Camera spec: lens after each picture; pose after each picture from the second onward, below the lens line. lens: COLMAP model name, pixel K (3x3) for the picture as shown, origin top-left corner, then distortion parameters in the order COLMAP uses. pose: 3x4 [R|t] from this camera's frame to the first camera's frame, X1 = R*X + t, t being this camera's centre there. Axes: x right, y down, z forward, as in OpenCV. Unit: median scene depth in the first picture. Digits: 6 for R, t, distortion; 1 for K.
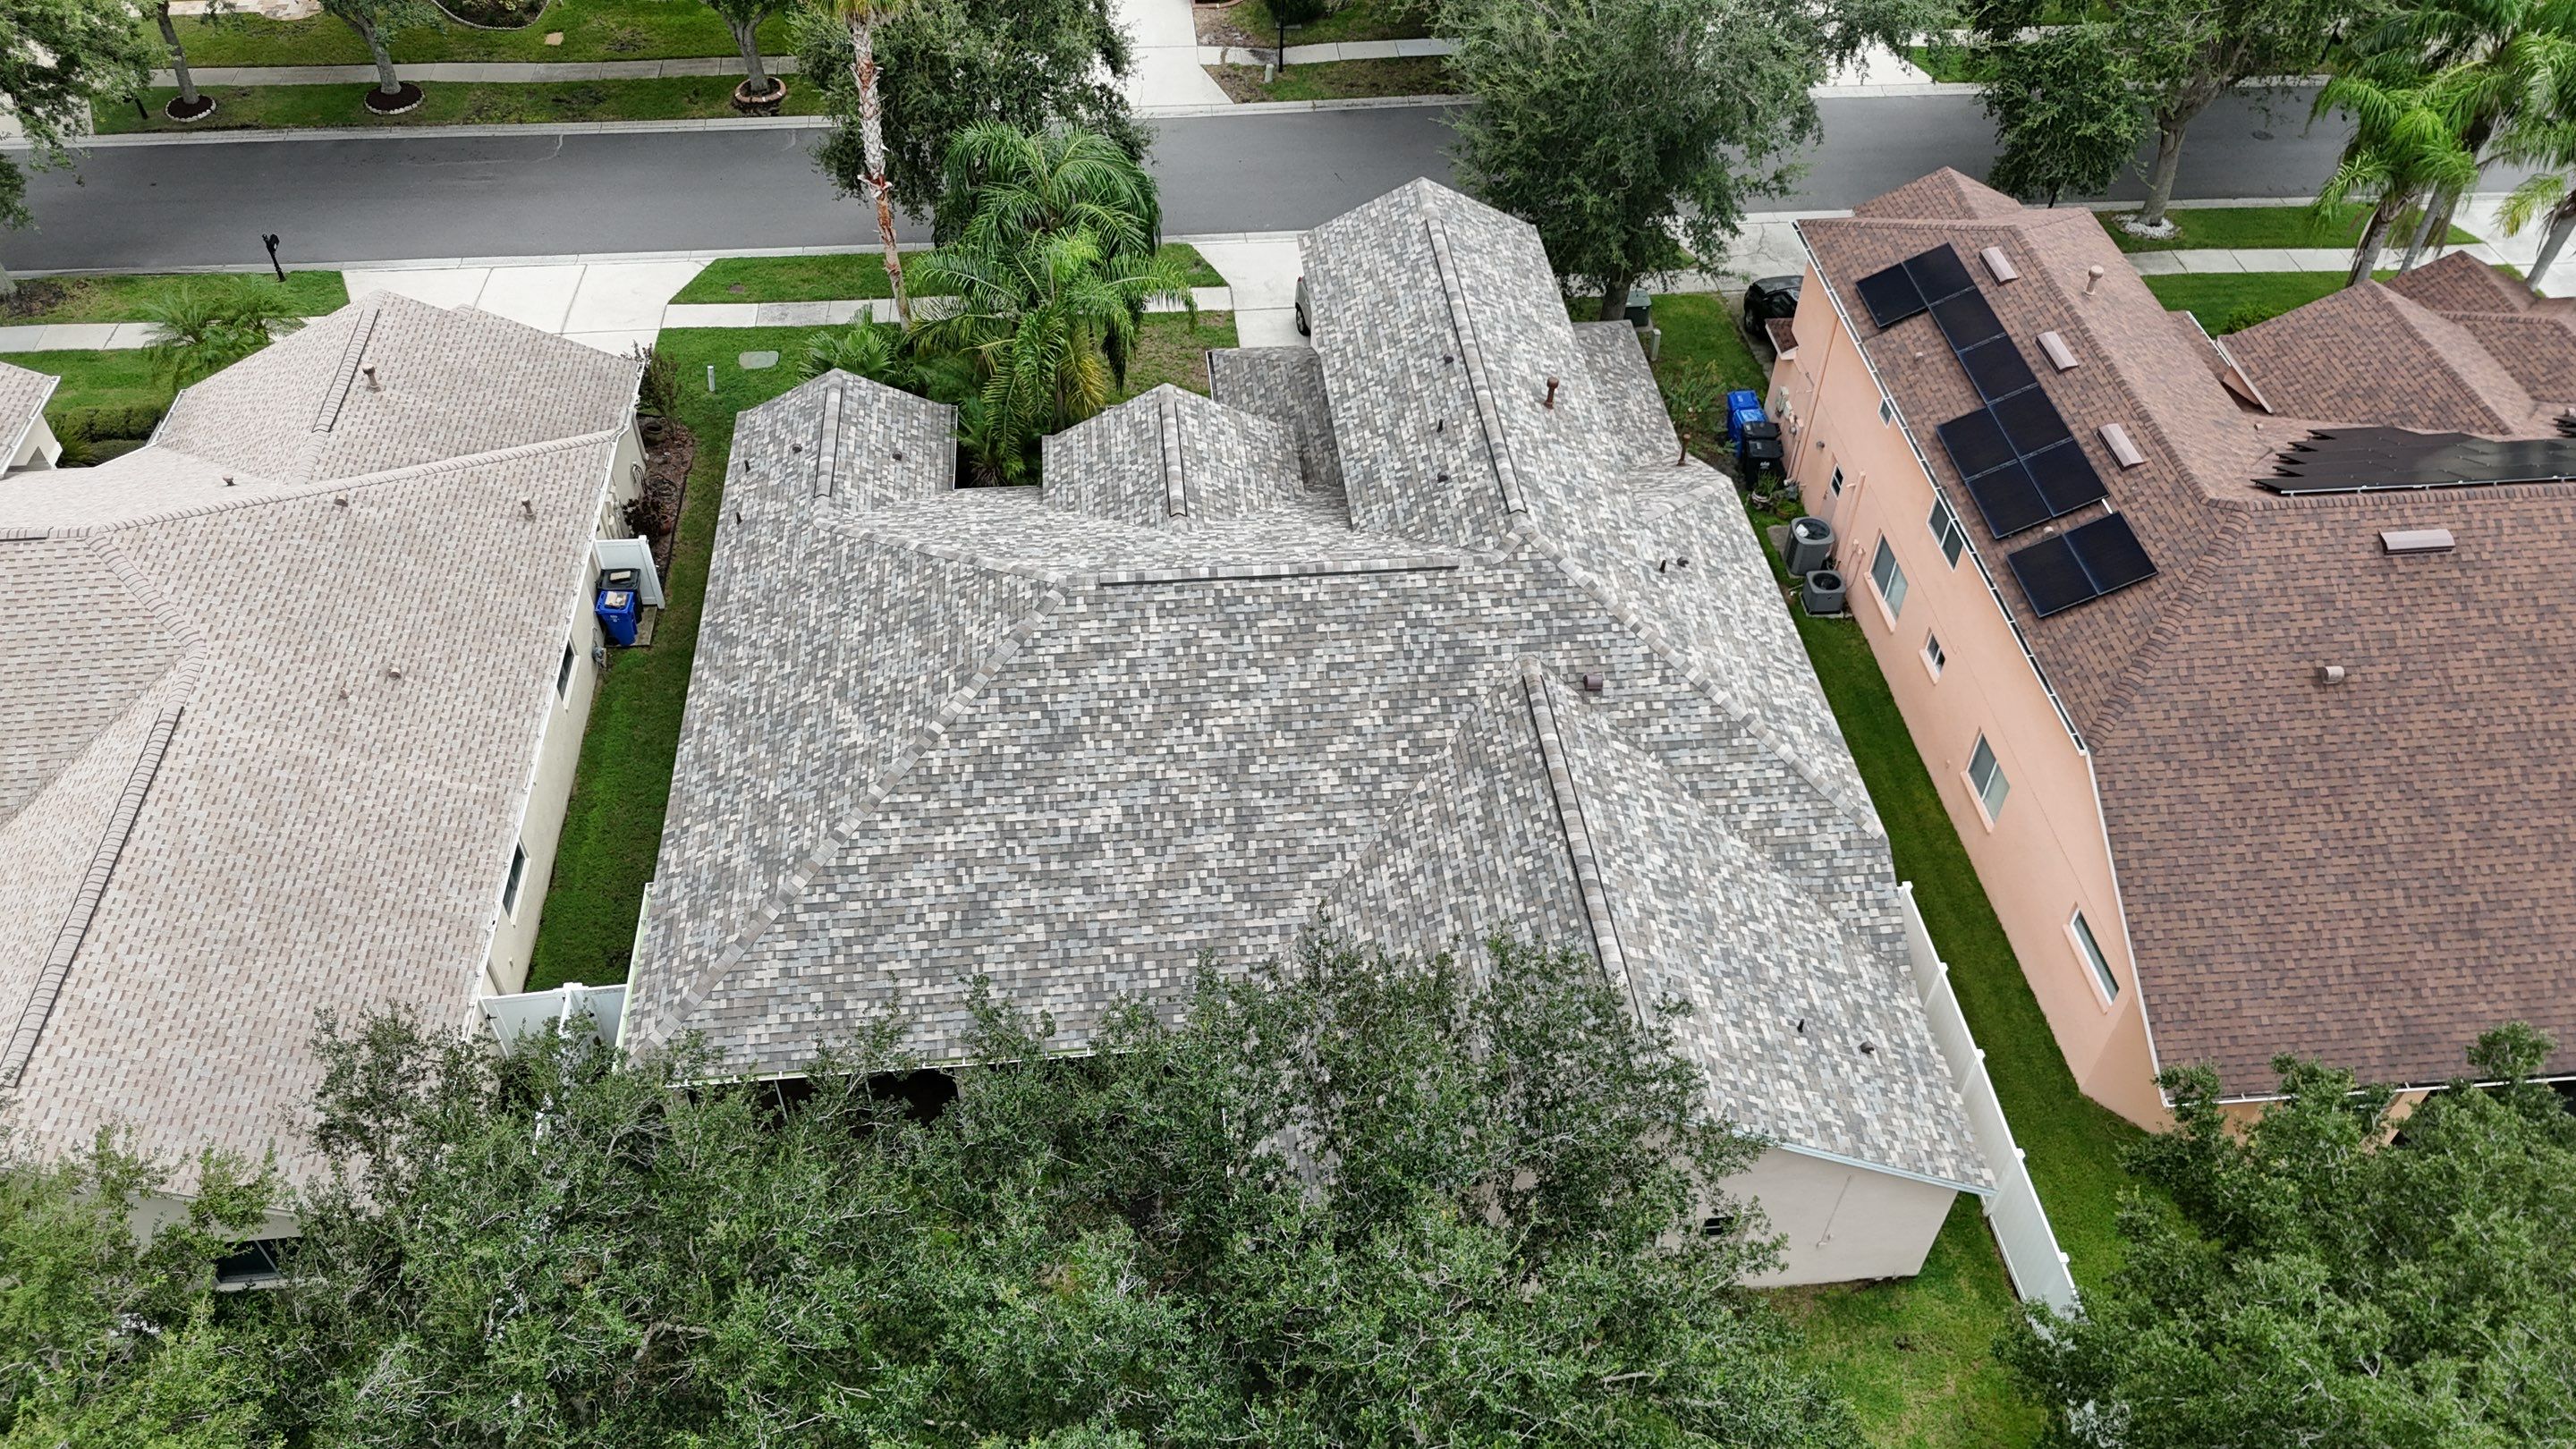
lens RADIAL K [[1889.9, 0, 1283.0], [0, 1889.9, 722.6], [0, 0, 1]] dist [0.181851, -0.504056]
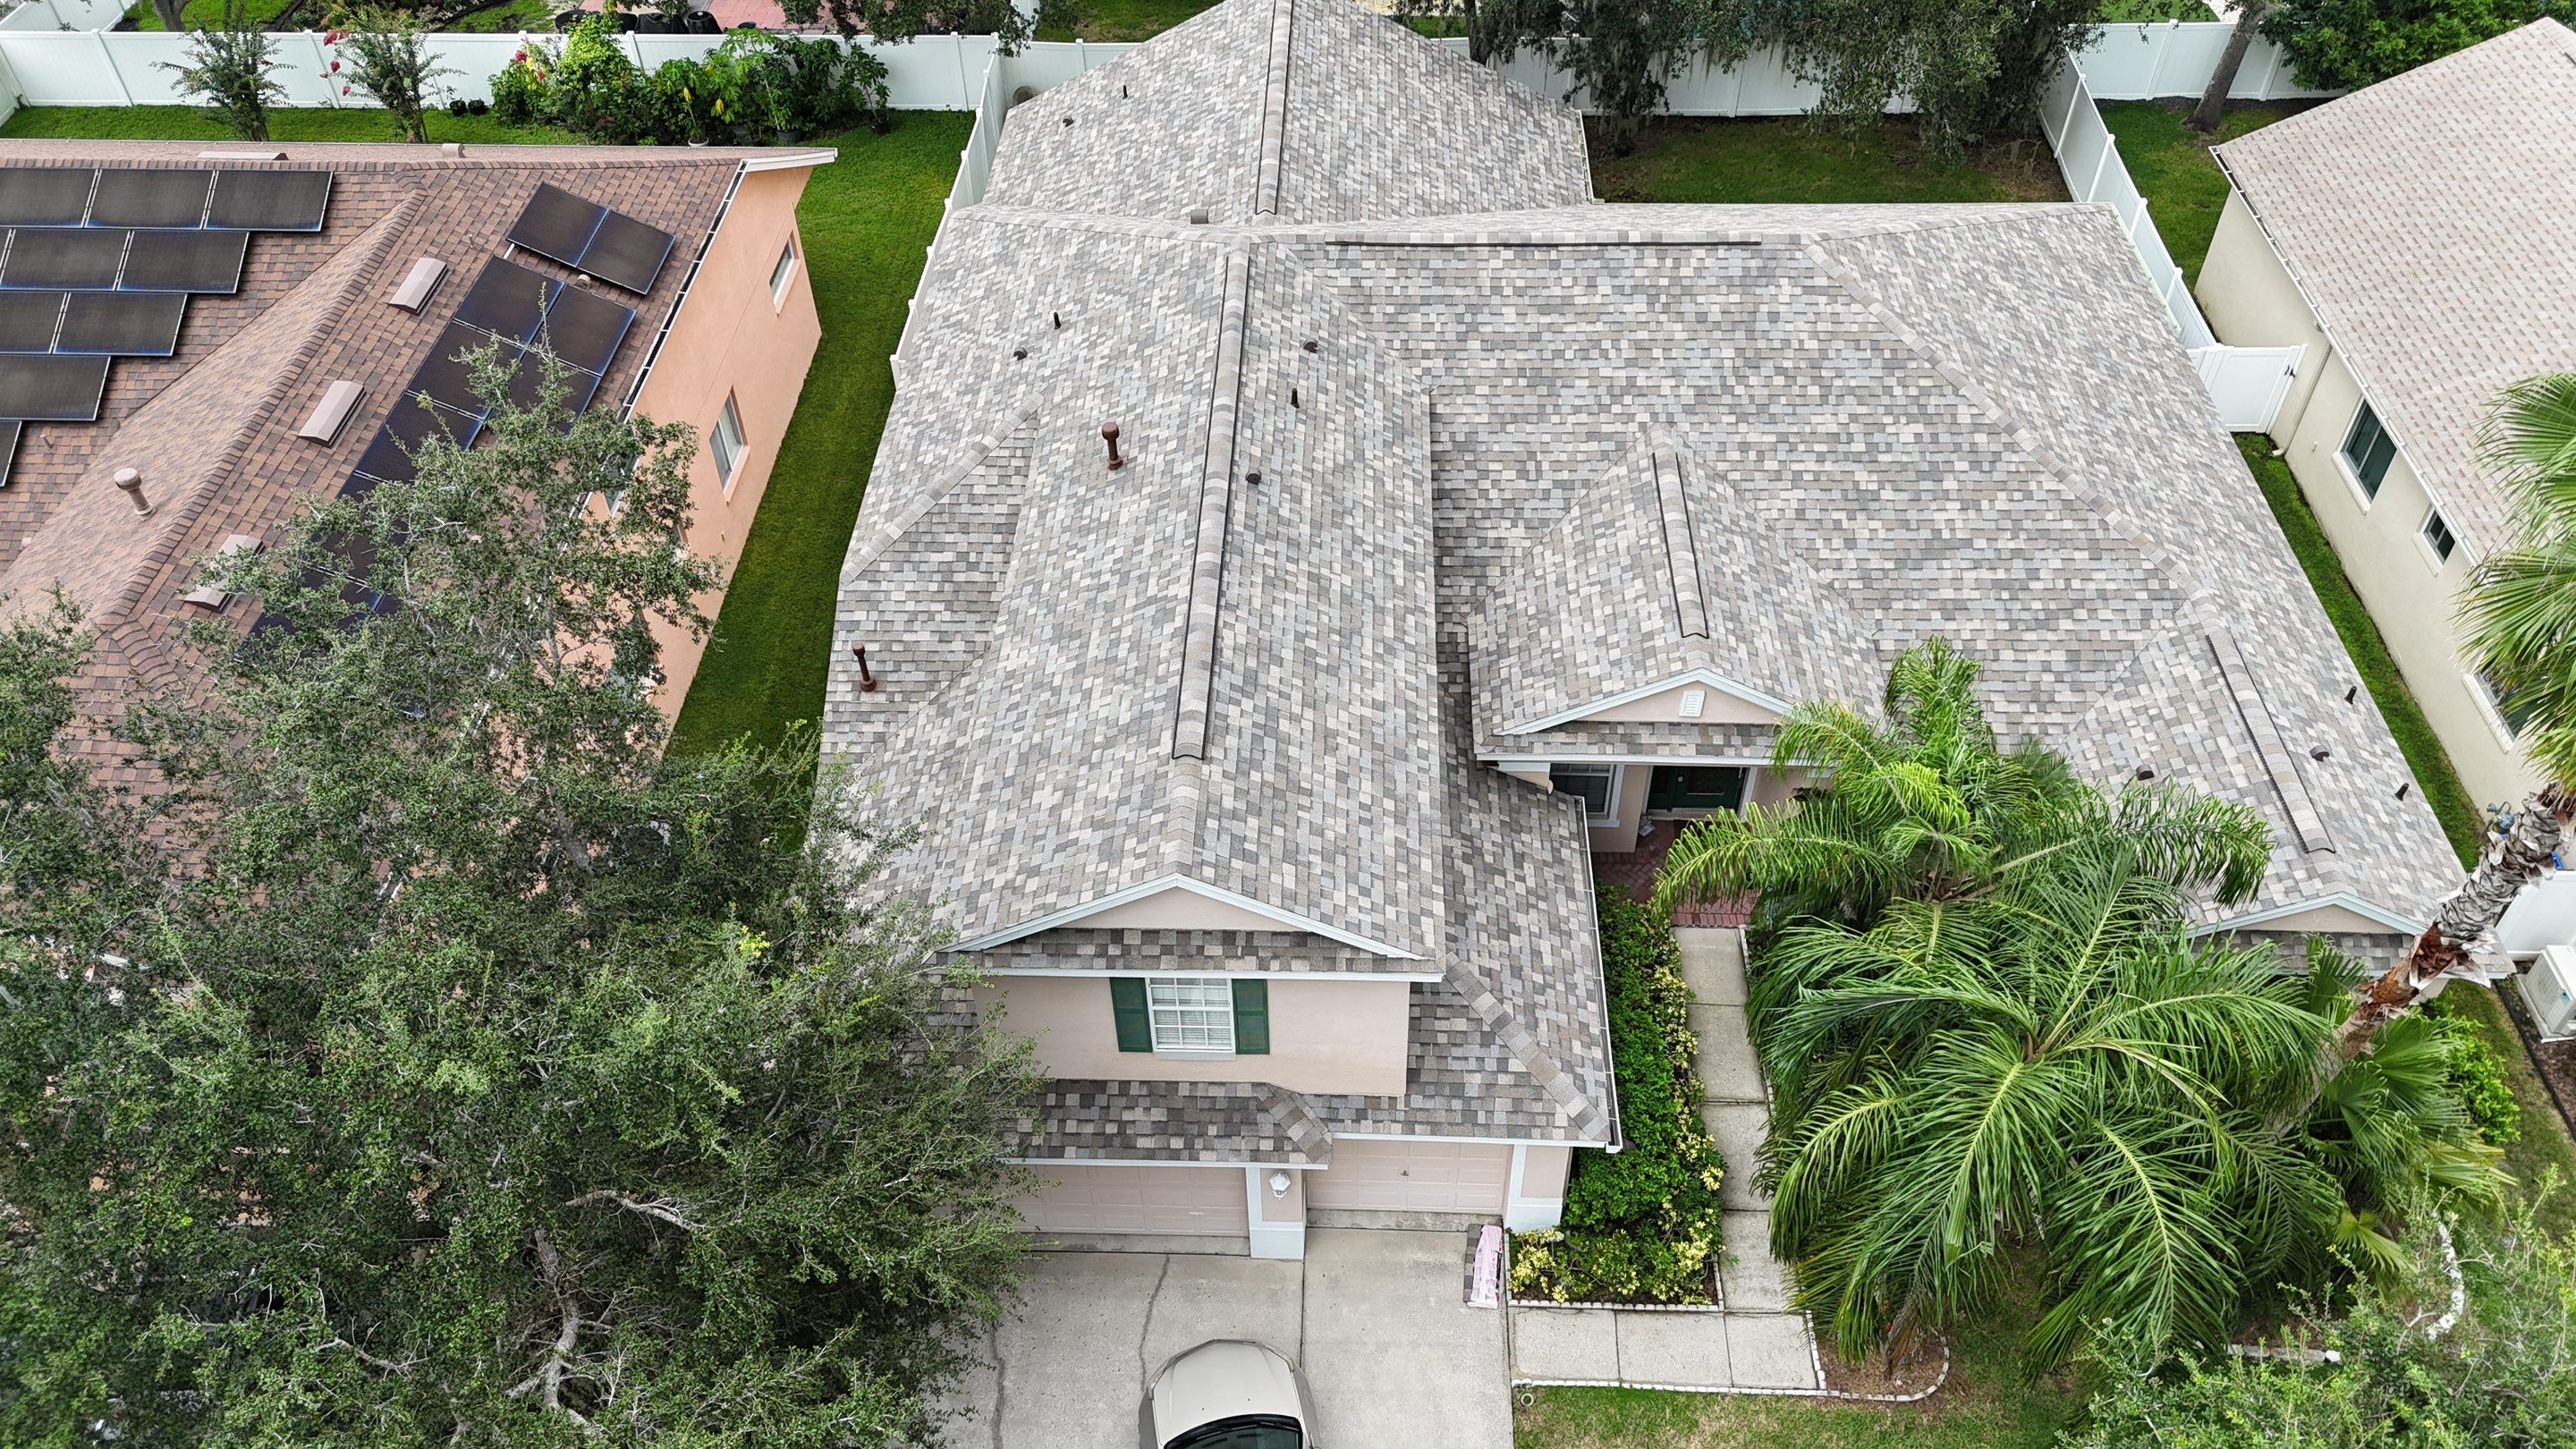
lens RADIAL K [[1889.9, 0, 1283.0], [0, 1889.9, 722.6], [0, 0, 1]] dist [0.181851, -0.504056]
pose [[-0.990772, -0.093795, 0.097847, 0.009120], [0.097088, 0.012632, 0.995196, -0.953202], [-0.094580, 0.995511, -0.003409, 1.261175]]
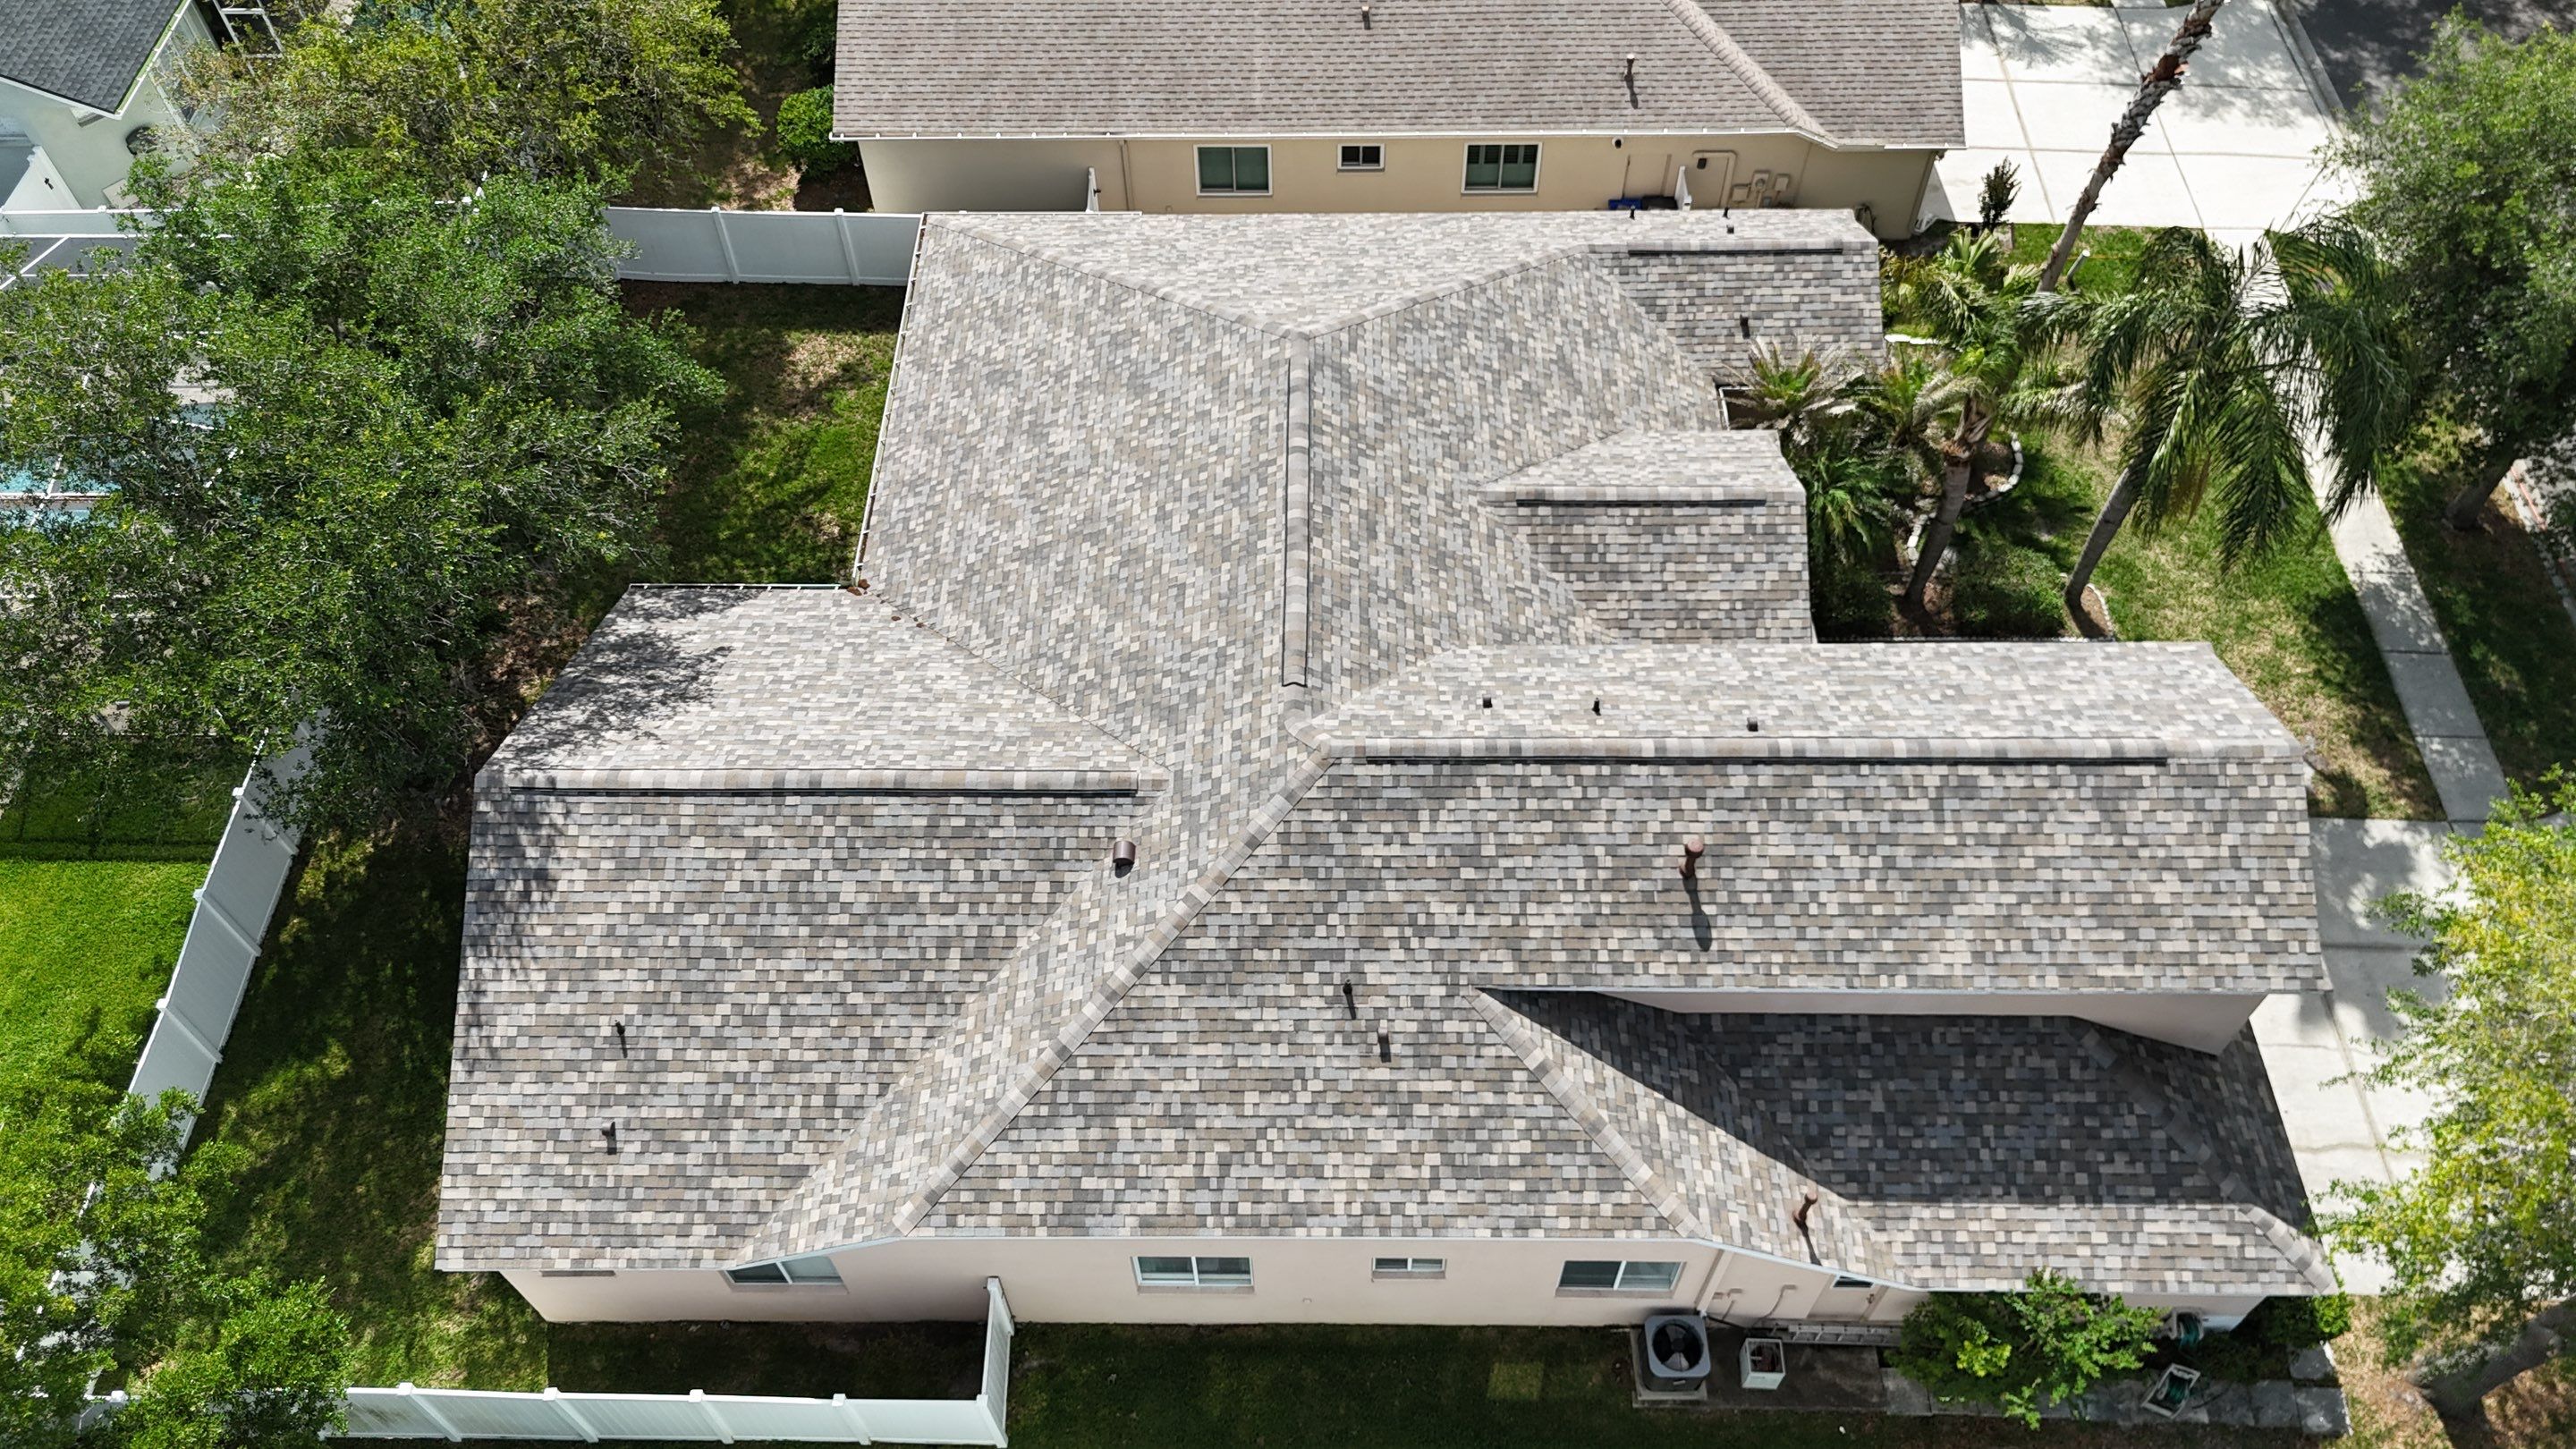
lens RADIAL K [[1889.9, 0, 1283.0], [0, 1889.9, 722.6], [0, 0, 1]] dist [0.181851, -0.504056]
pose [[-0.110434, 0.792393, -0.599932, 0.581734], [-0.689624, 0.373579, 0.620369, -0.568570], [0.715698, 0.482237, 0.505197, 0.641869]]
